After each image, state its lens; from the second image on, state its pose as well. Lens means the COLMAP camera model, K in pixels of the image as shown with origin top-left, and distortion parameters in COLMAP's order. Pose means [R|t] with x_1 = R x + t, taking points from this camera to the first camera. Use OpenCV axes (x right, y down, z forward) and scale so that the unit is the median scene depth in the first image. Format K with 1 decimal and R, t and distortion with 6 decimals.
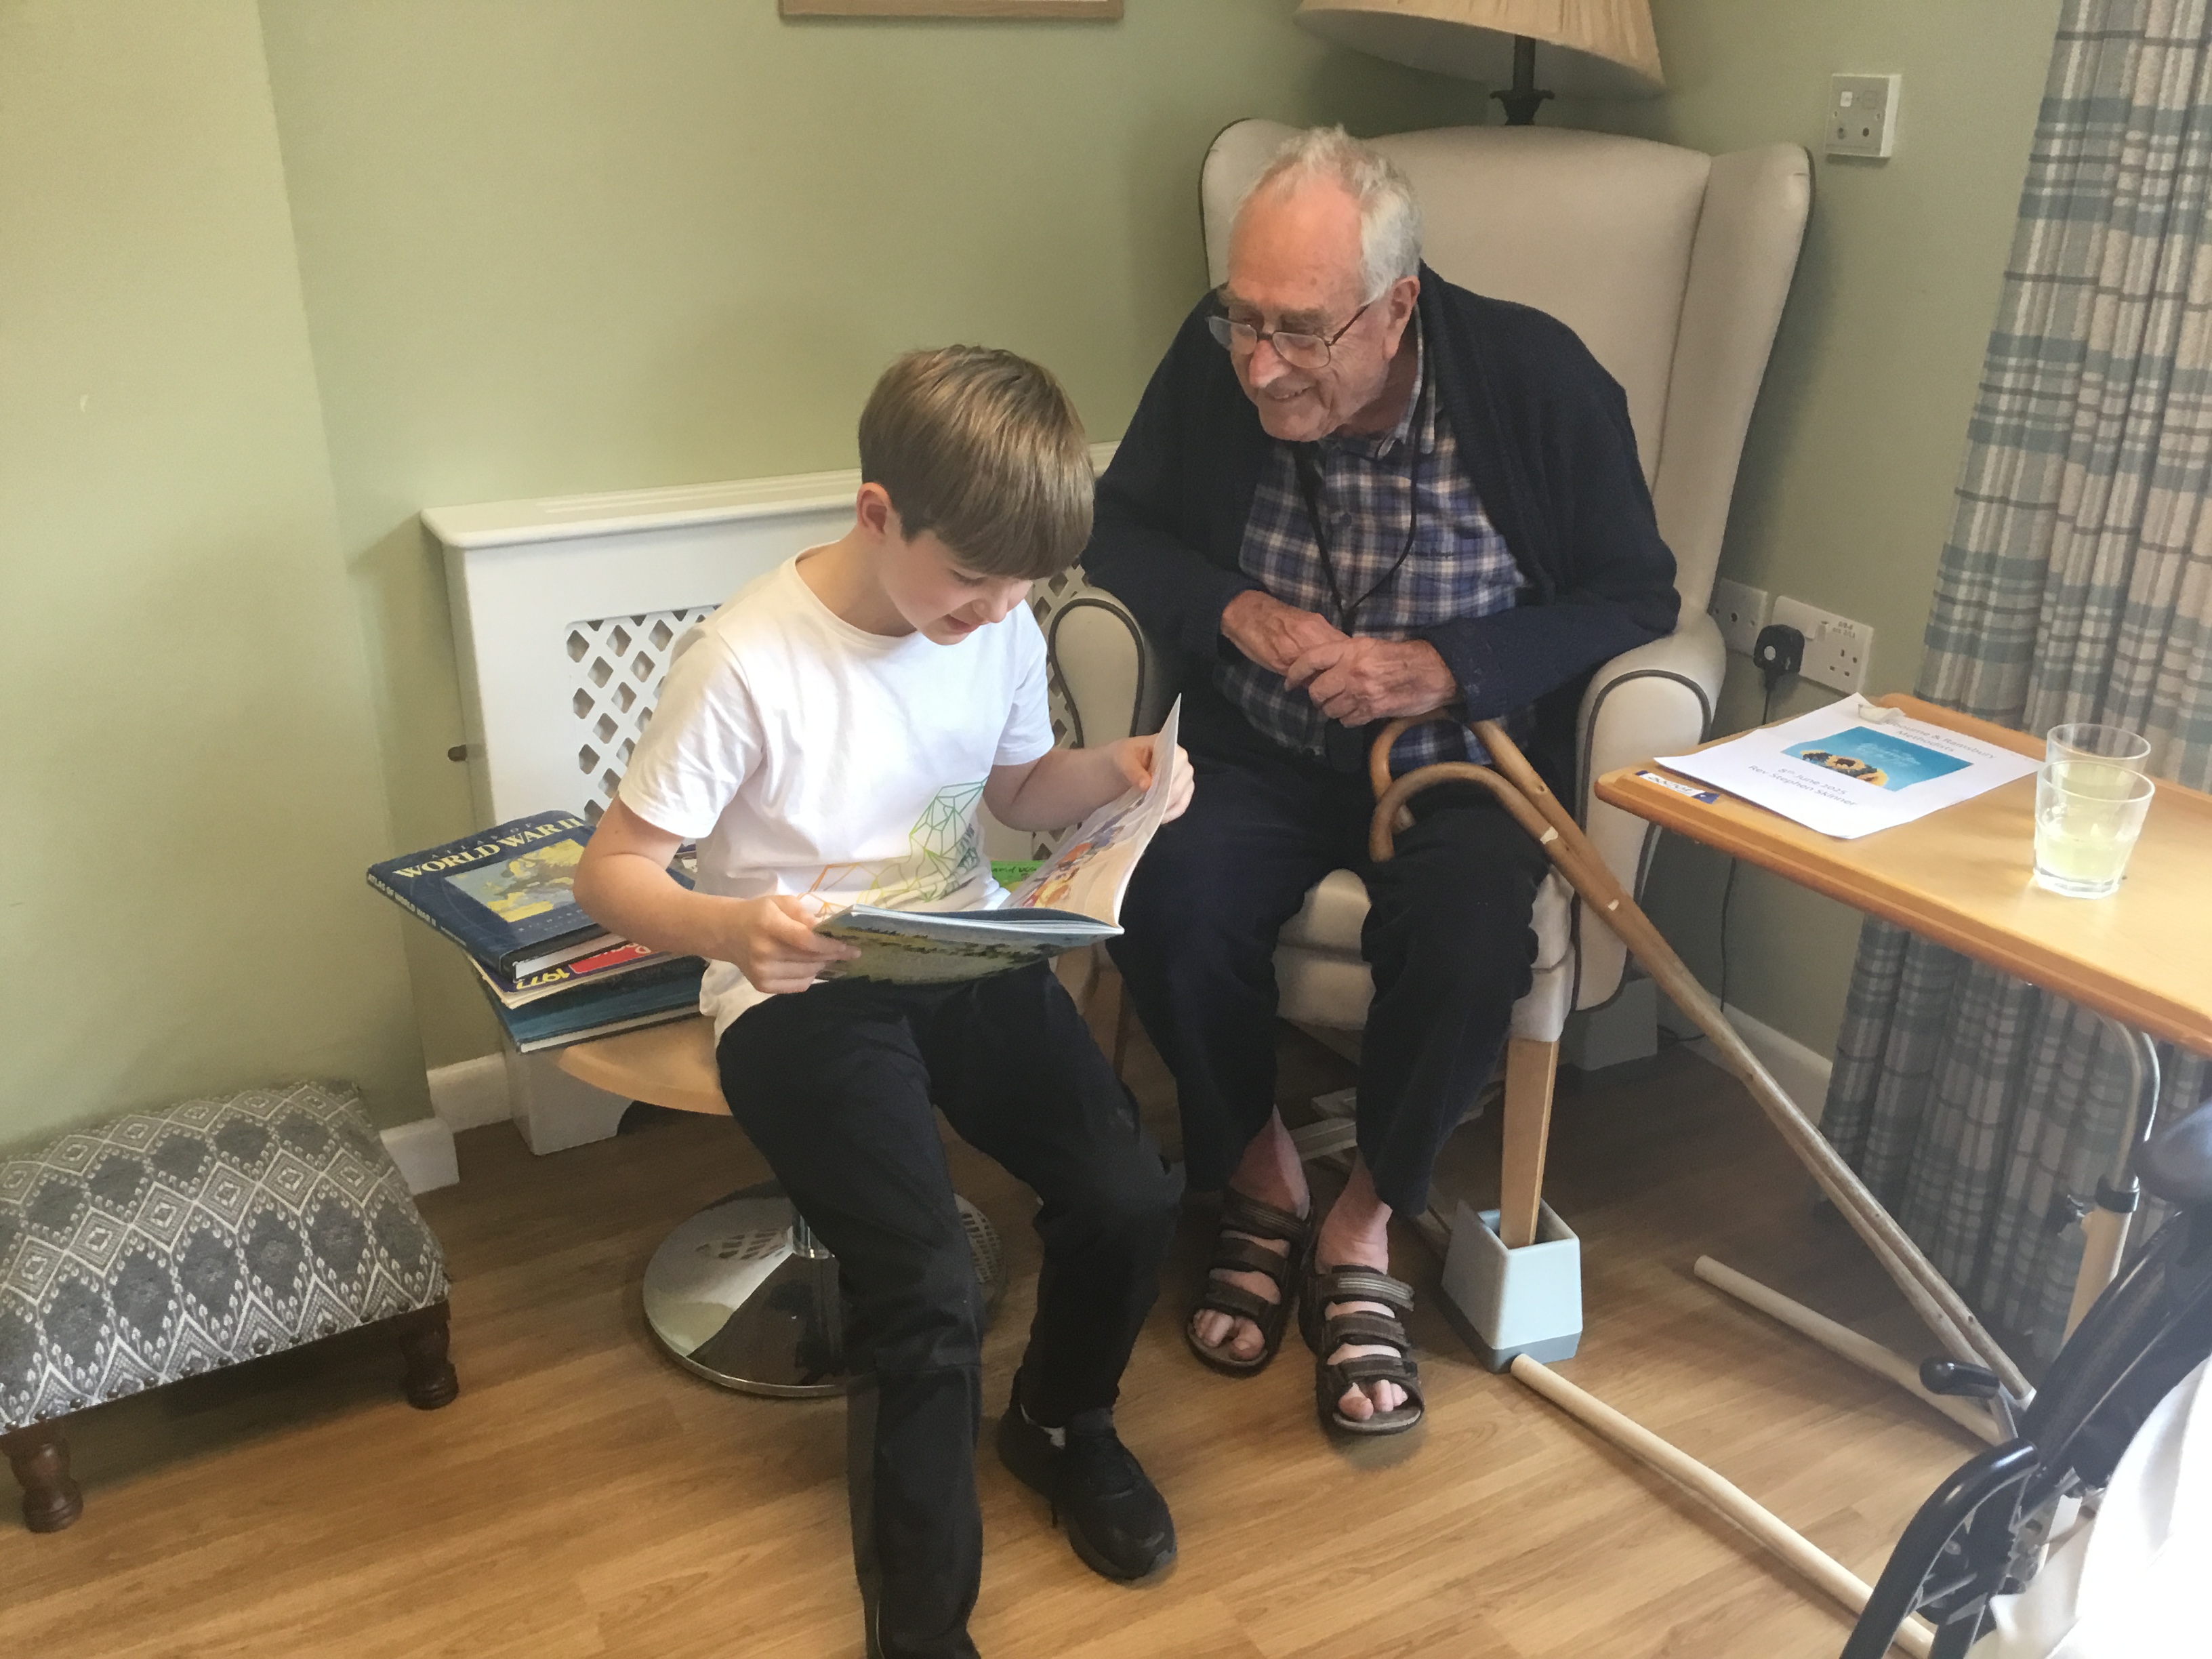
lens RADIAL K [[2079.6, 0, 1106.7], [0, 2079.6, 835.1], [0, 0, 1]] dist [0.061729, -0.097003]
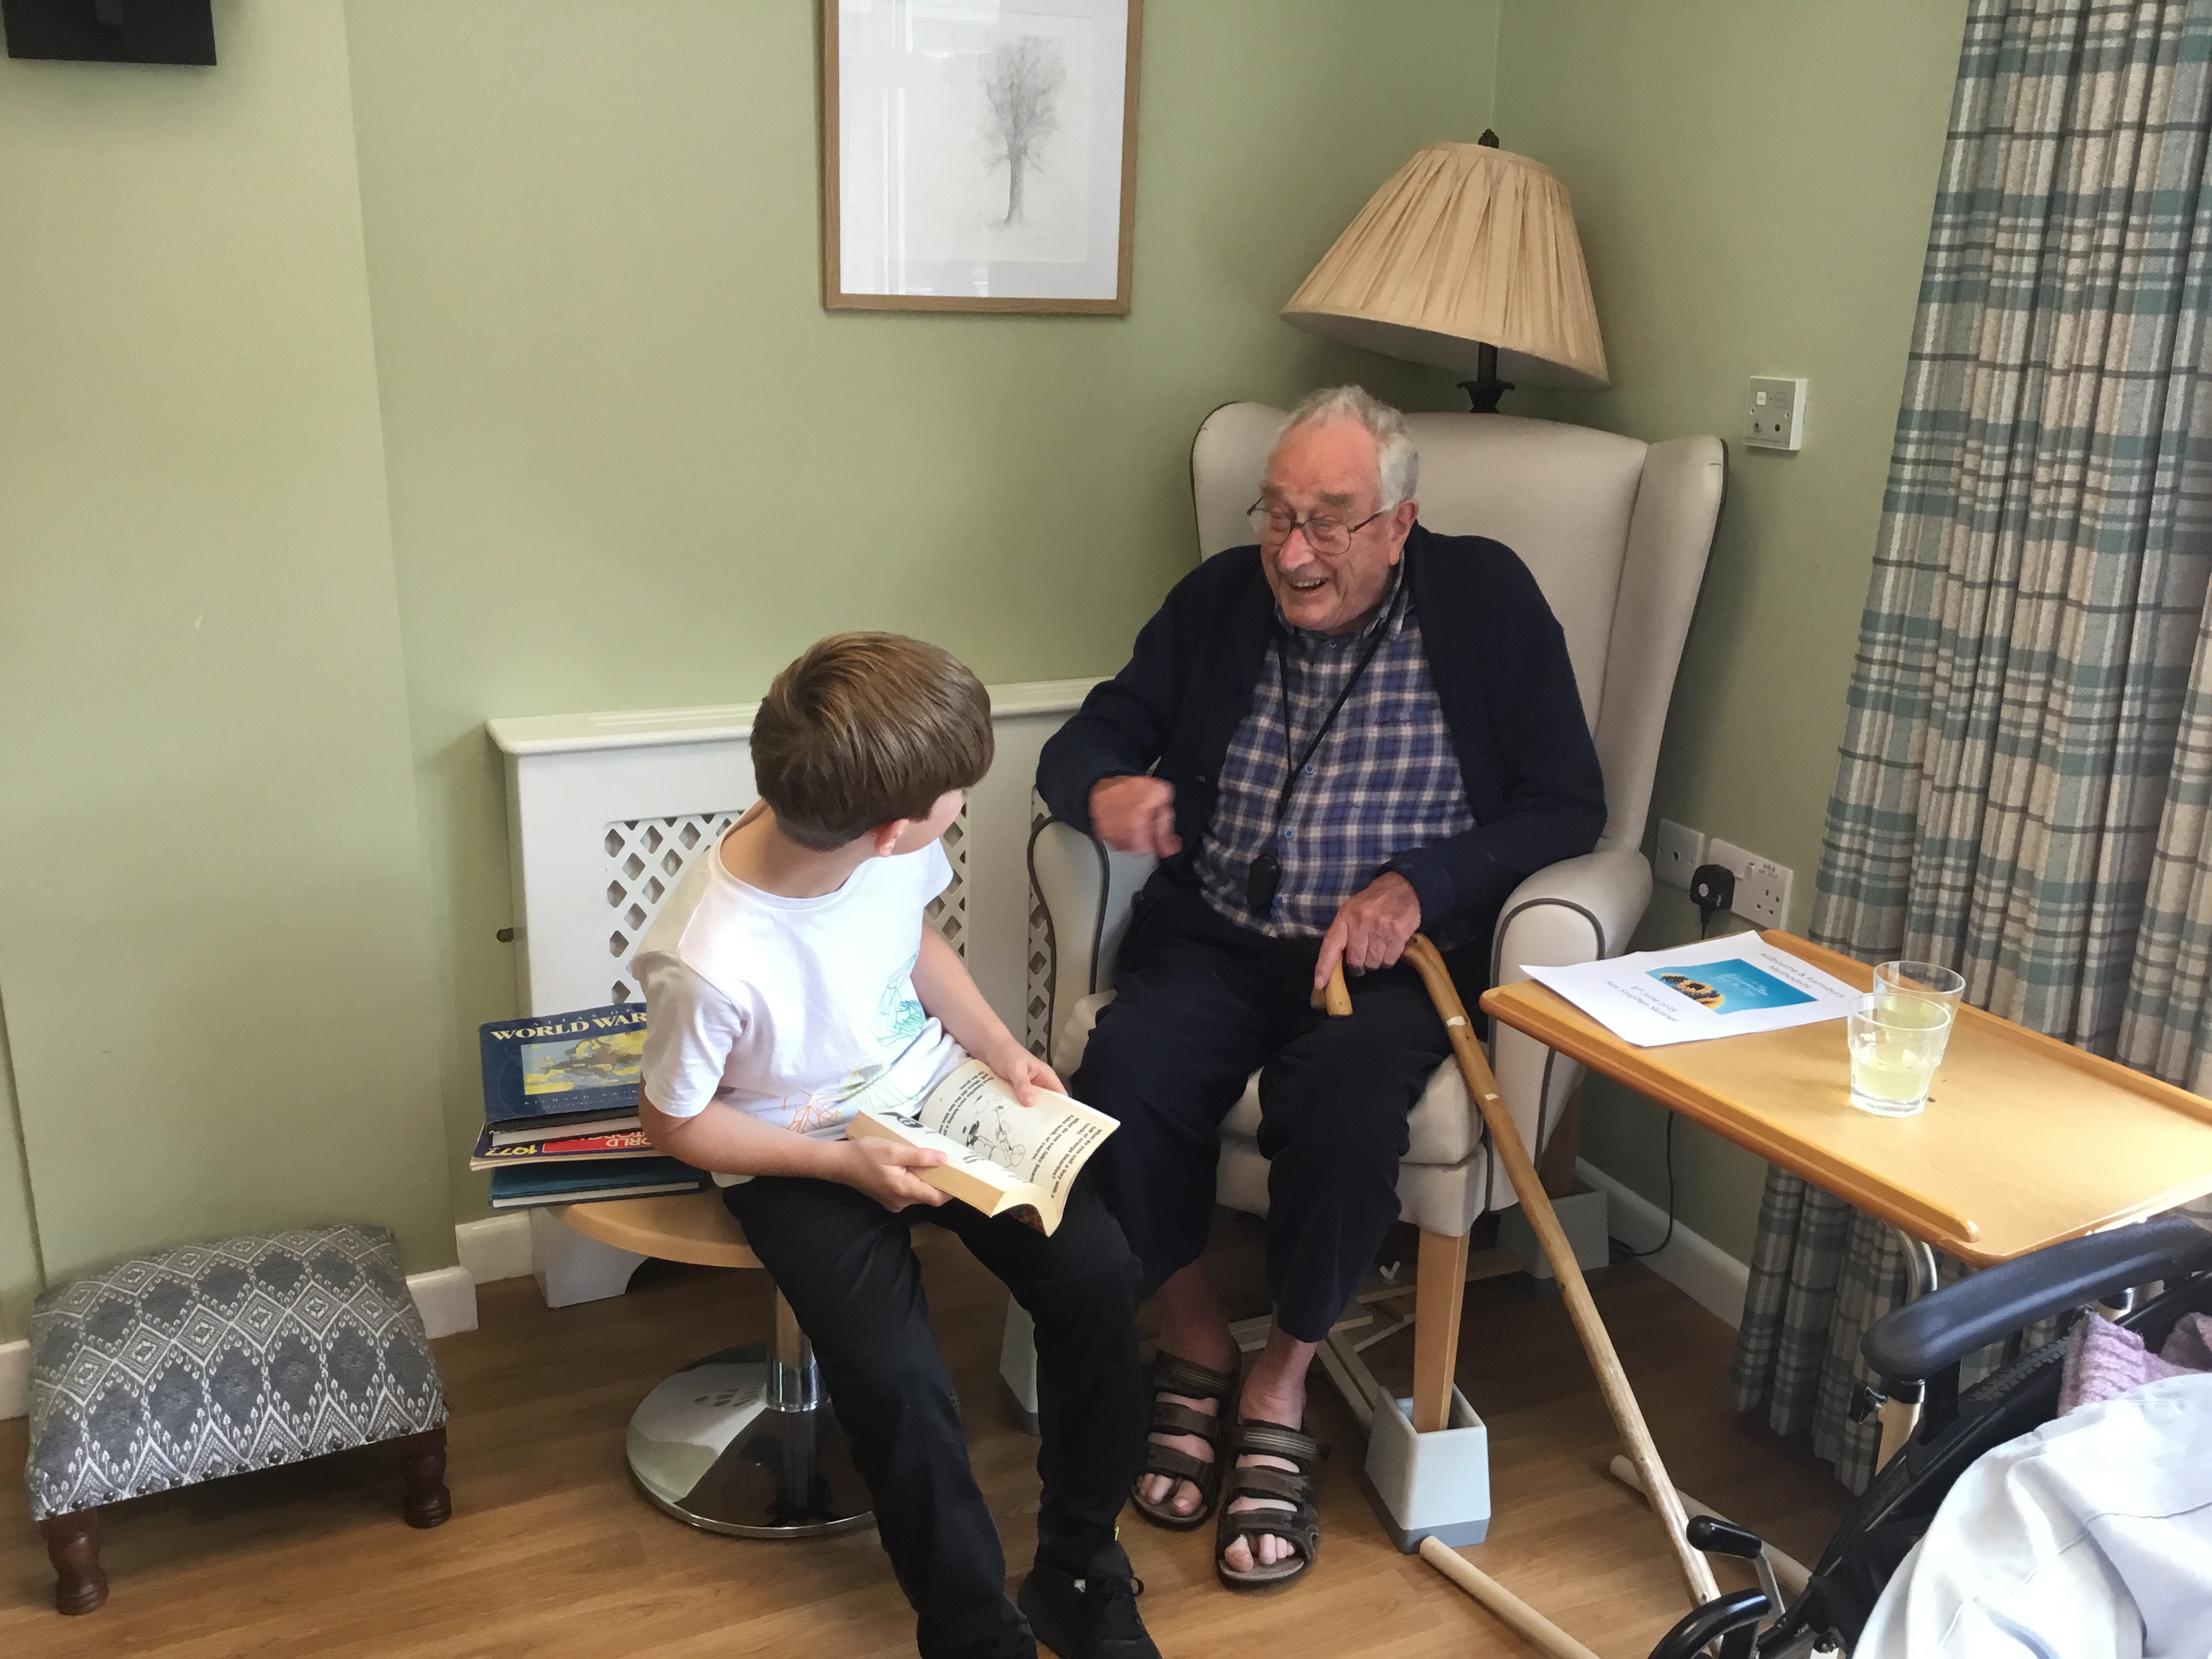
lens RADIAL K [[2089.1, 0, 1106.0], [0, 2089.1, 829.5], [0, 0, 1]] dist [0.060718, -0.106234]
pose [[0.997371, 0.036374, -0.062673, 0.094163], [-0.042884, 0.993455, -0.105869, 0.012113], [0.058412, 0.108279, 0.992403, -0.119986]]
